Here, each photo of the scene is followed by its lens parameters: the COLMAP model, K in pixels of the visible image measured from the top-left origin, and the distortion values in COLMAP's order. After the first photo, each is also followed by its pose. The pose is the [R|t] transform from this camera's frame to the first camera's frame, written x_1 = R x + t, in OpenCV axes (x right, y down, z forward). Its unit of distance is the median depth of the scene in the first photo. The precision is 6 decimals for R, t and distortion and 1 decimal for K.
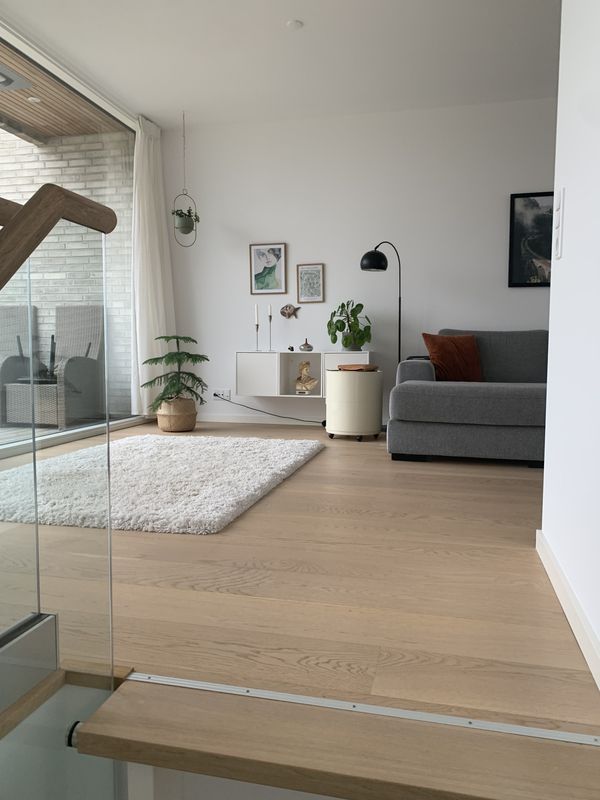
lens RADIAL K [[607.3, 0, 304.5], [0, 607.3, 398.7], [0, 0, 1]] dist [0.013860, -0.023649]
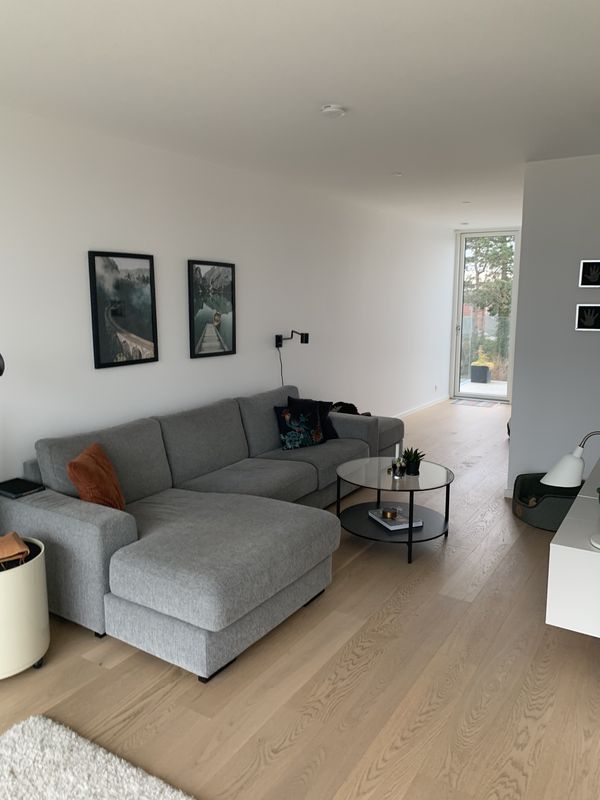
lens RADIAL K [[607.3, 0, 299.5], [0, 607.3, 398.0], [0, 0, 1]] dist [0.013860, -0.023649]
pose [[0.326604, -0.163985, 0.930827, -0.322366], [0.080478, 0.986082, 0.145481, -0.243135], [-0.941729, 0.027397, 0.335256, 0.497499]]
